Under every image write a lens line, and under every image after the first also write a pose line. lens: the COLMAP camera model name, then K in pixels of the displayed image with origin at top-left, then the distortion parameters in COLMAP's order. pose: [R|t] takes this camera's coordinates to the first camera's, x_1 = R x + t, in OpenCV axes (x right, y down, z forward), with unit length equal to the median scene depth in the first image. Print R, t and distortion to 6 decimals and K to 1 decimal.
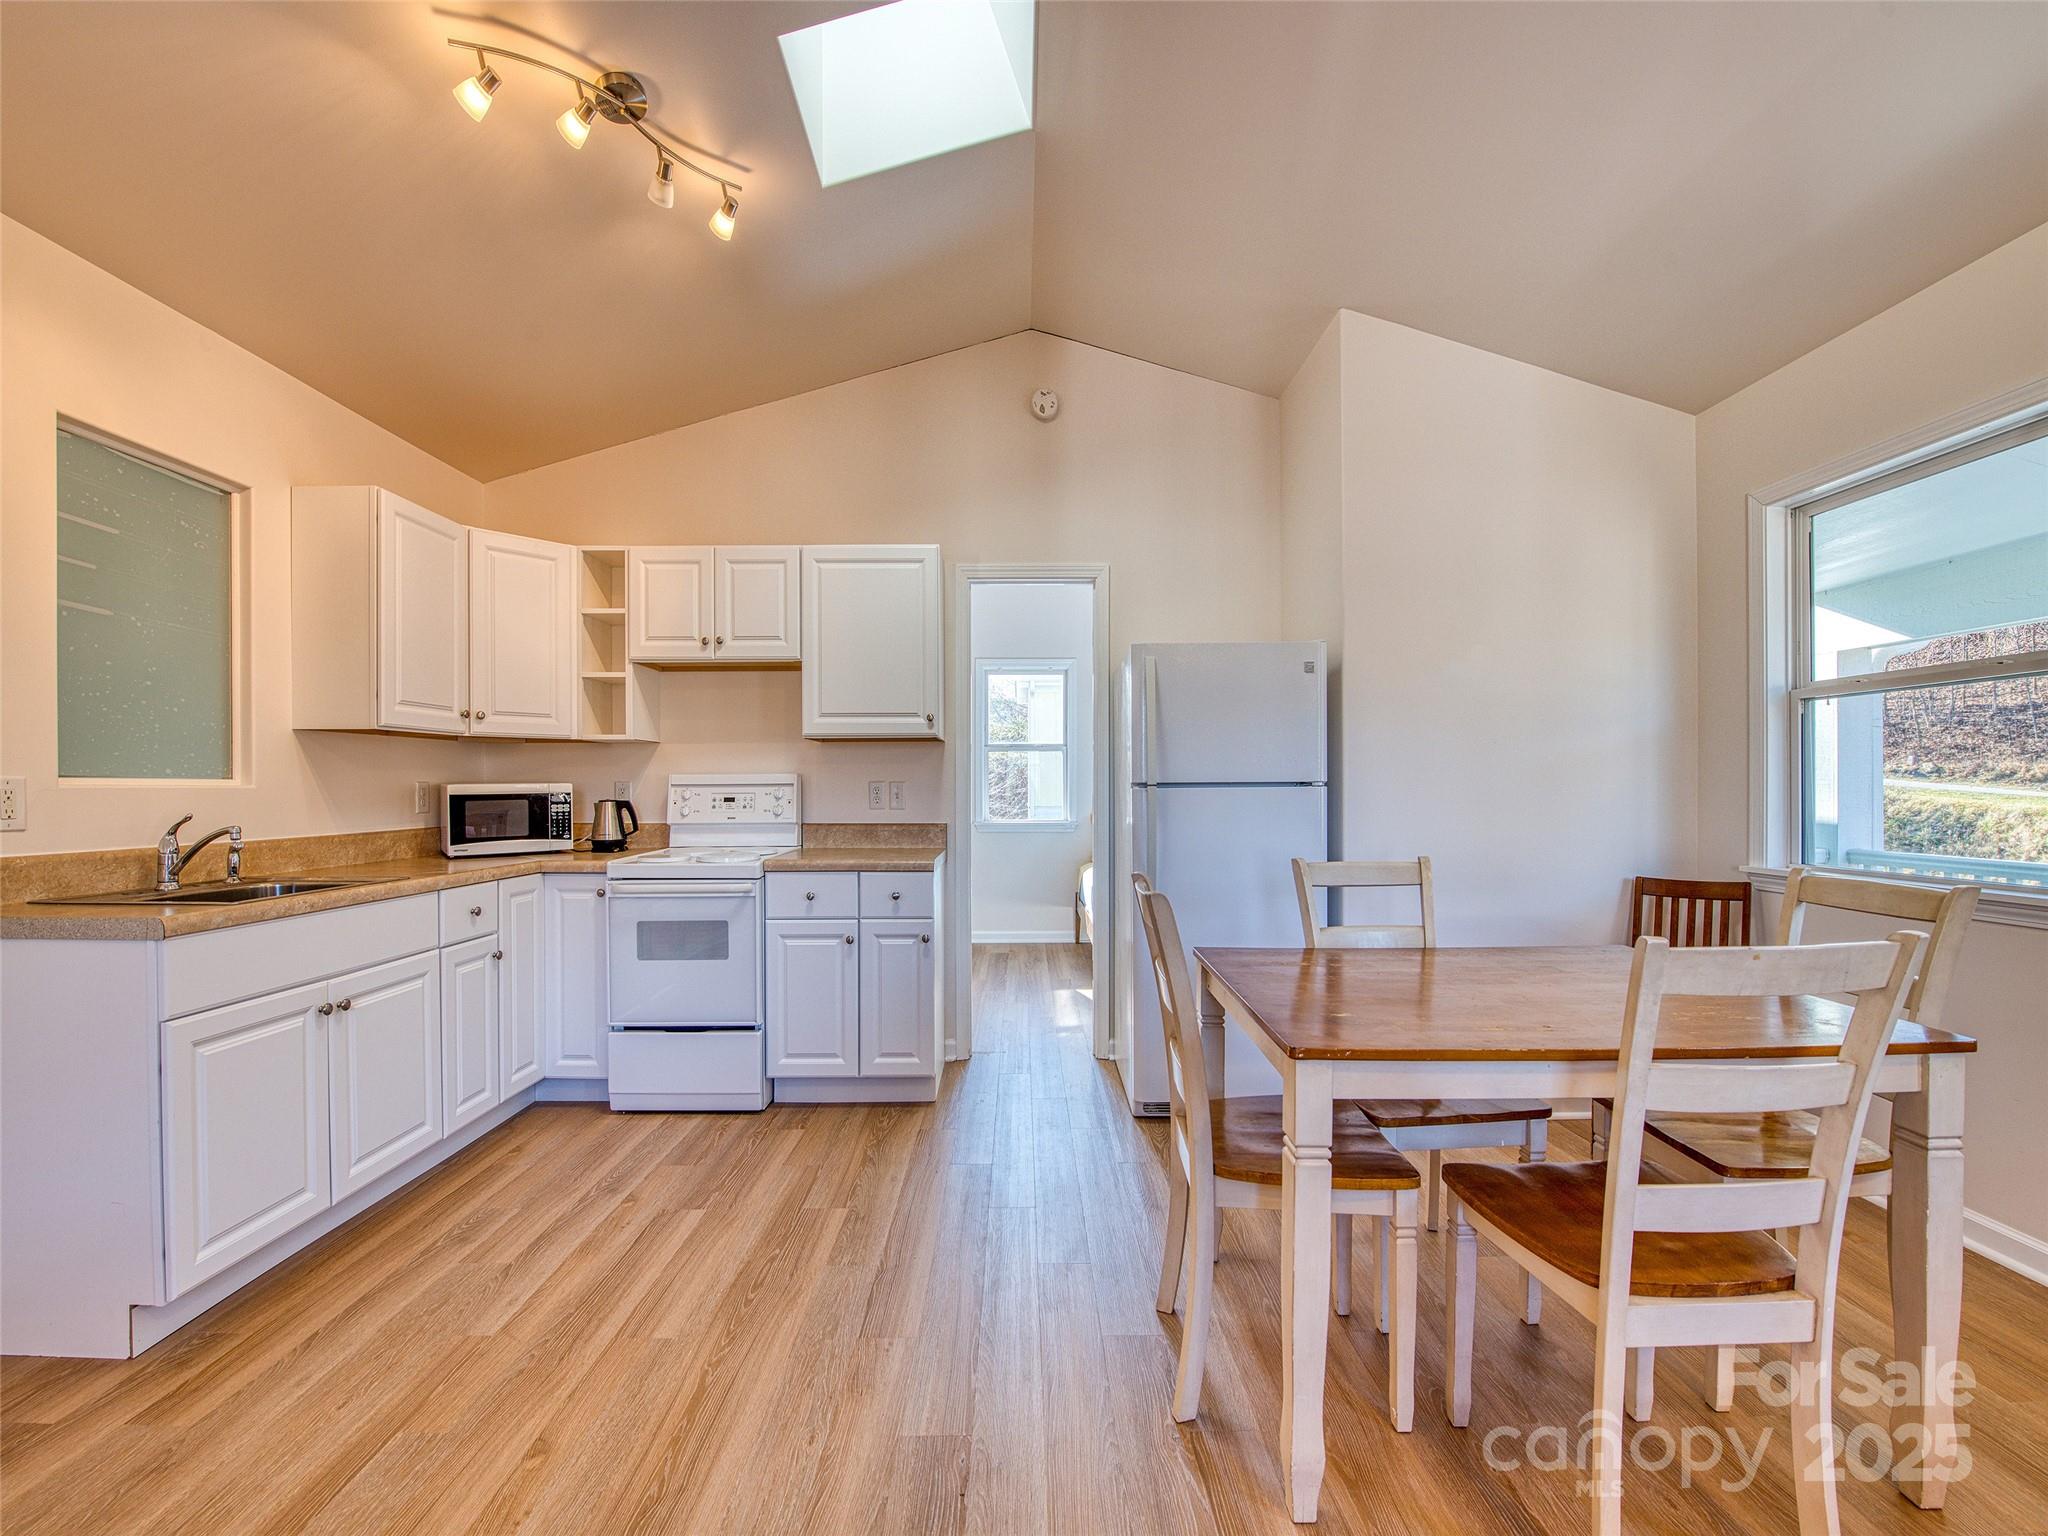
lens RADIAL K [[829.9, 0, 1024.4], [0, 829.9, 791.9], [0, 0, 1]] dist [-0.001398, -0.000184]
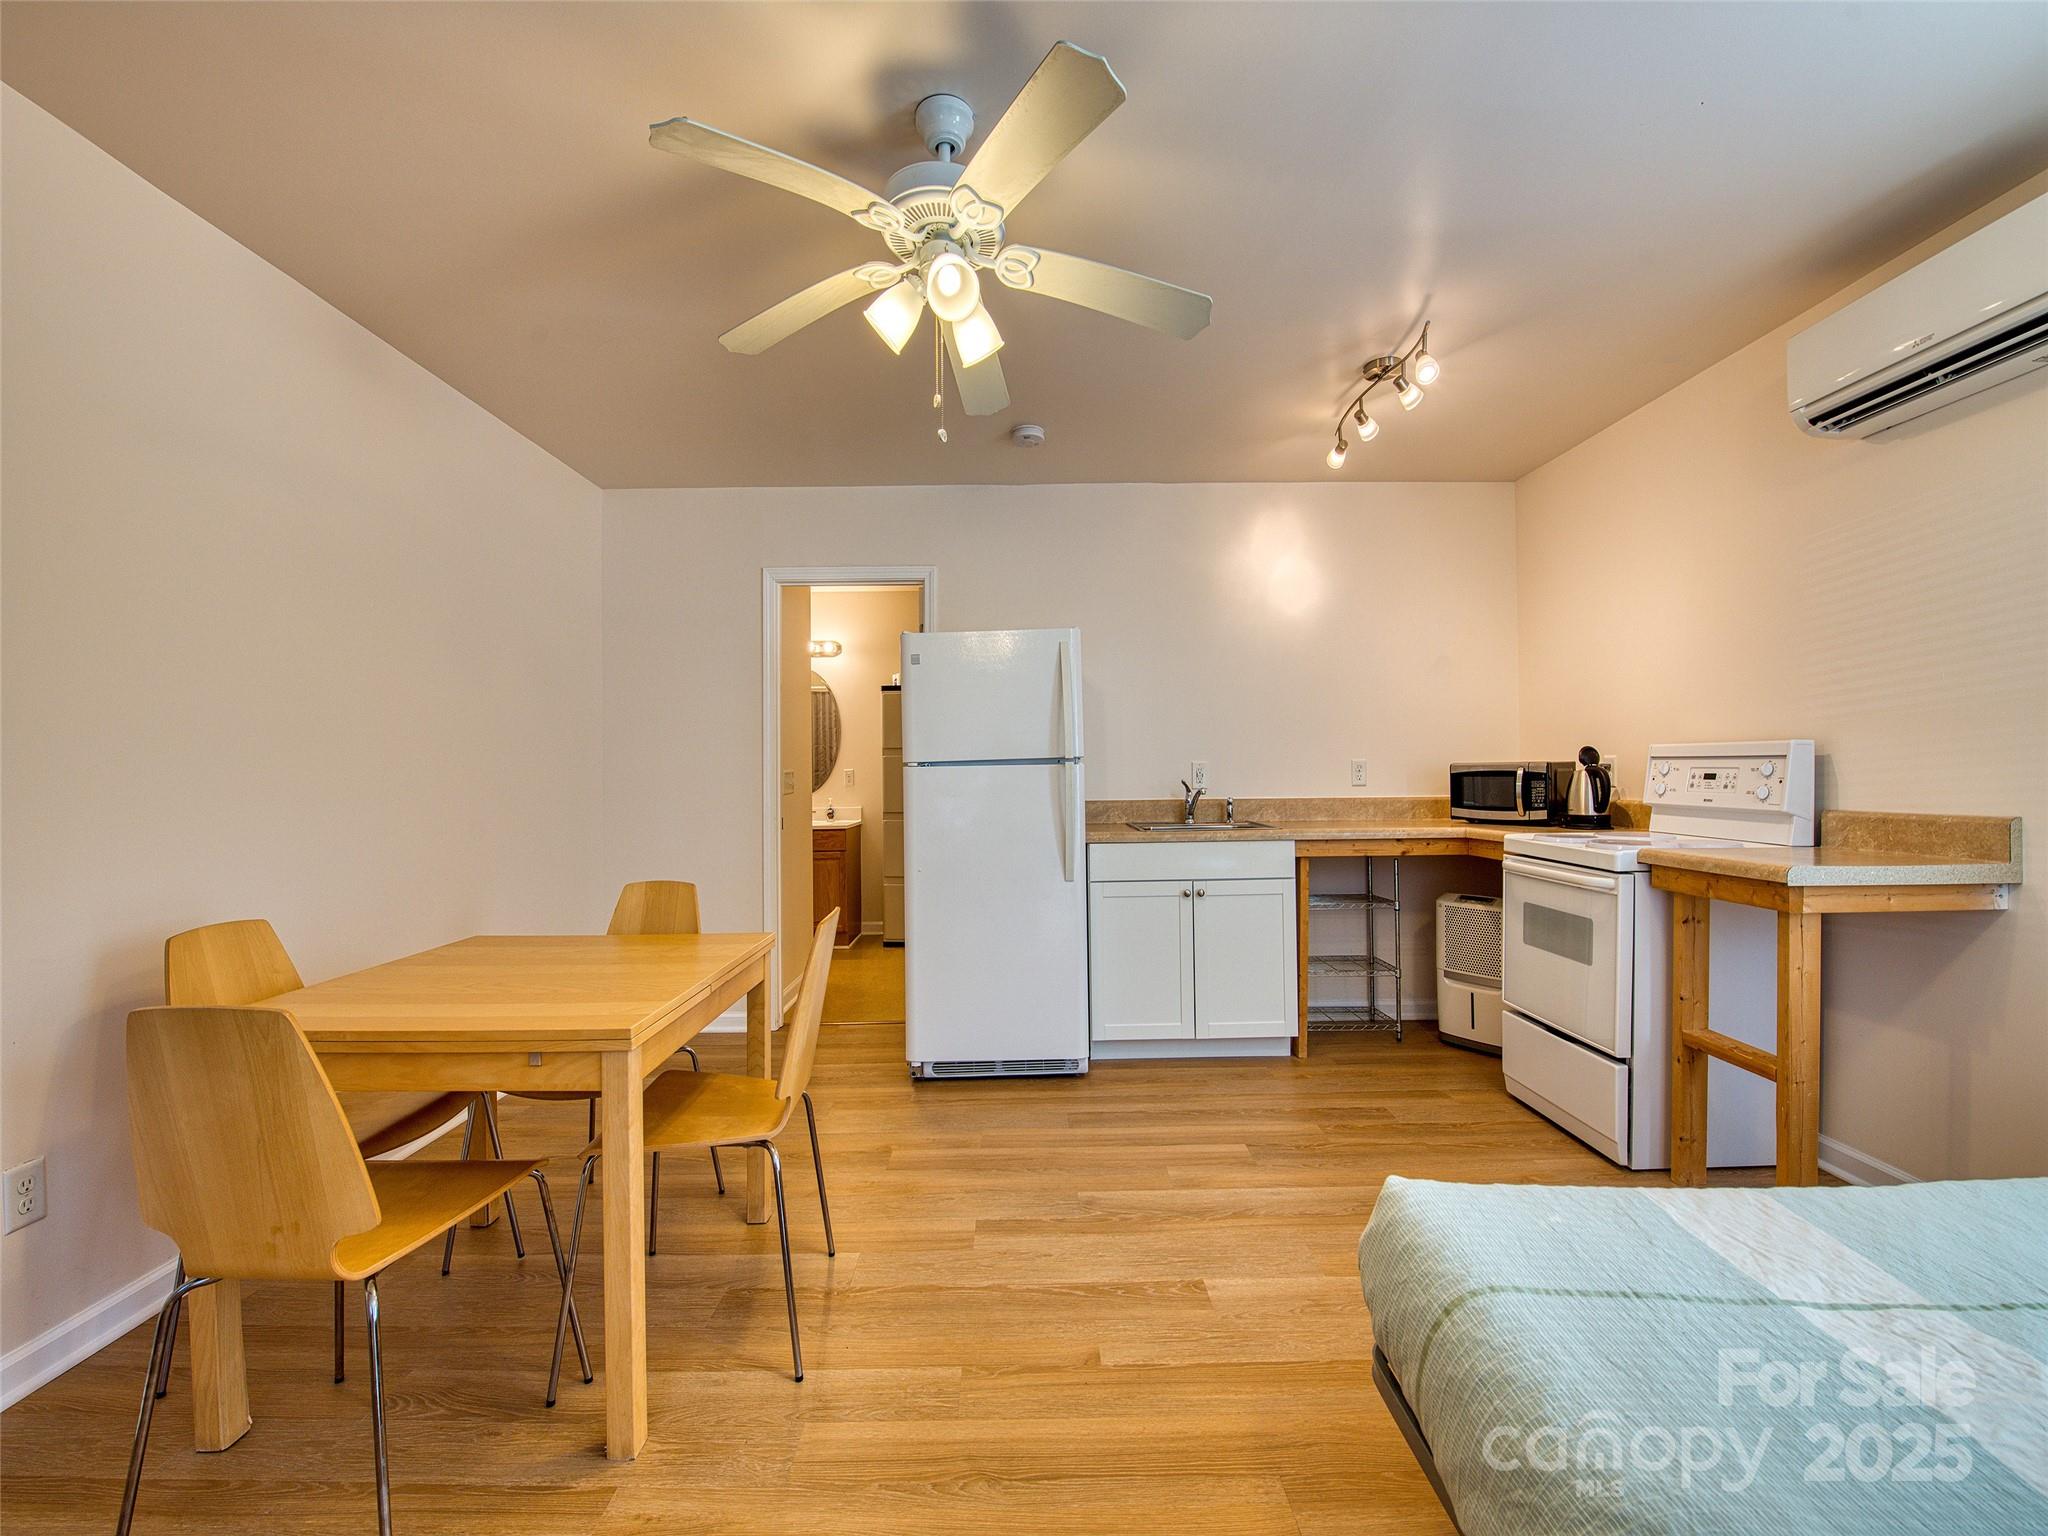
lens RADIAL K [[829.9, 0, 1024.4], [0, 829.9, 791.9], [0, 0, 1]] dist [-0.001398, -0.000184]
pose [[0.017577, 0.039133, -0.999079, 0.463605], [0.000543, 0.999233, 0.039148, -0.007697], [0.999845, -0.001231, 0.017542, 0.417362]]
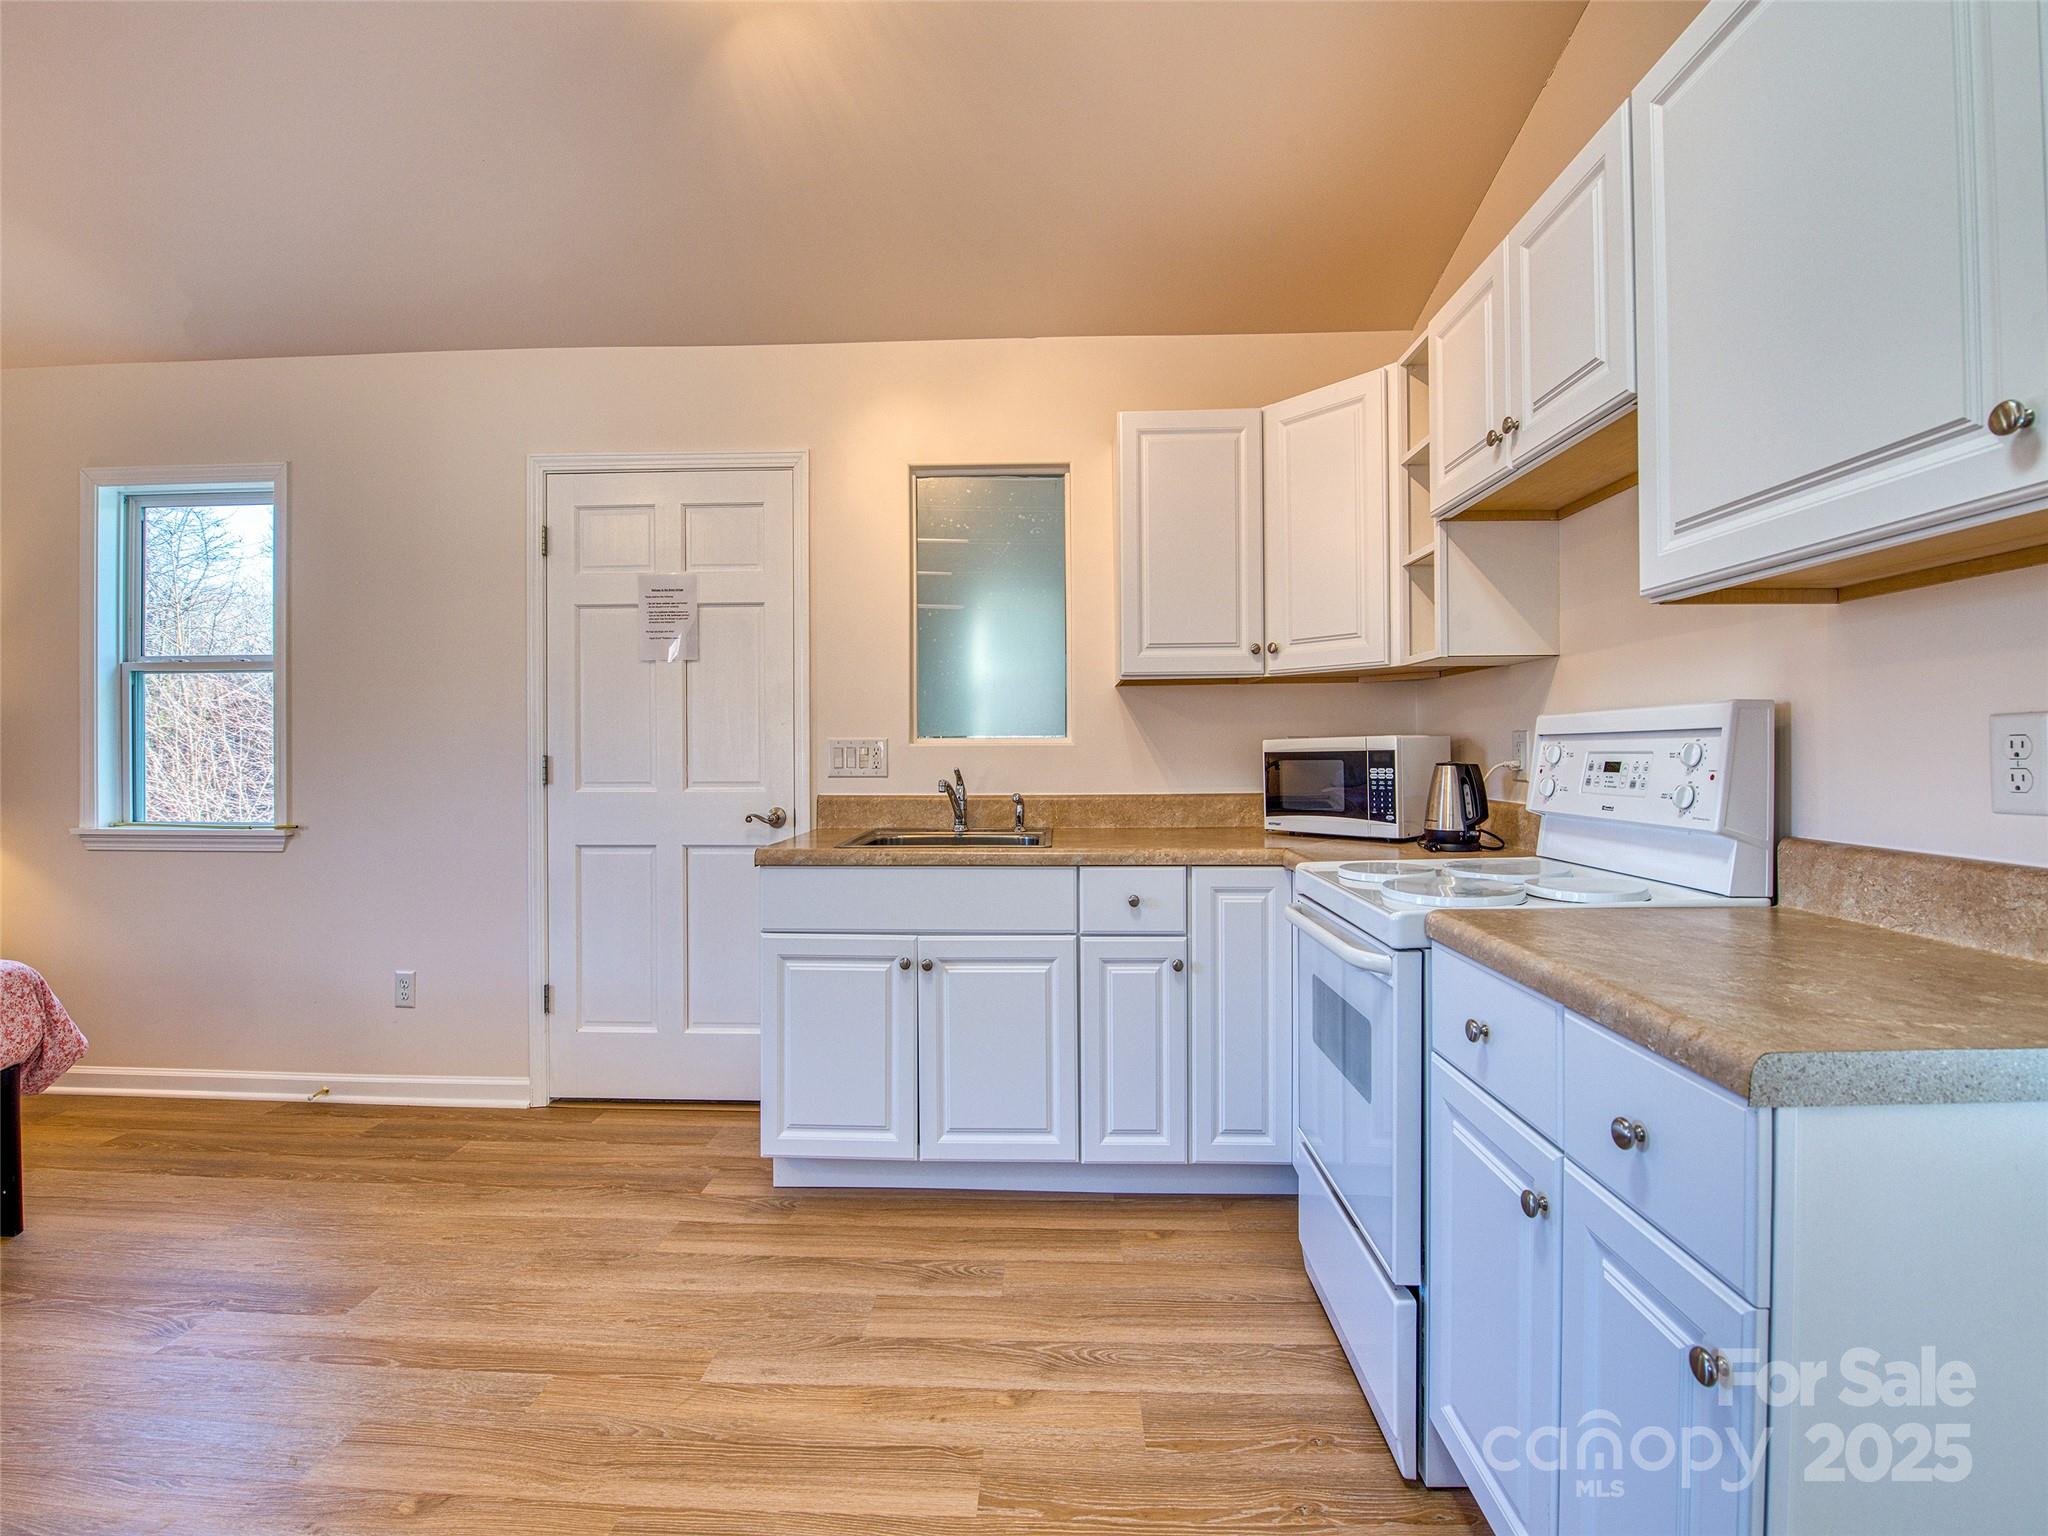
lens RADIAL K [[844.5, 0, 1025.1], [0, 844.5, 748.7], [0, 0, 1]] dist [-0.016700, -0.000175]
pose [[-0.036230, 0.000965, -0.999343, 0.126300], [0.000284, 1.000000, 0.000955, -0.001077], [0.999343, -0.000249, -0.036231, 0.819861]]
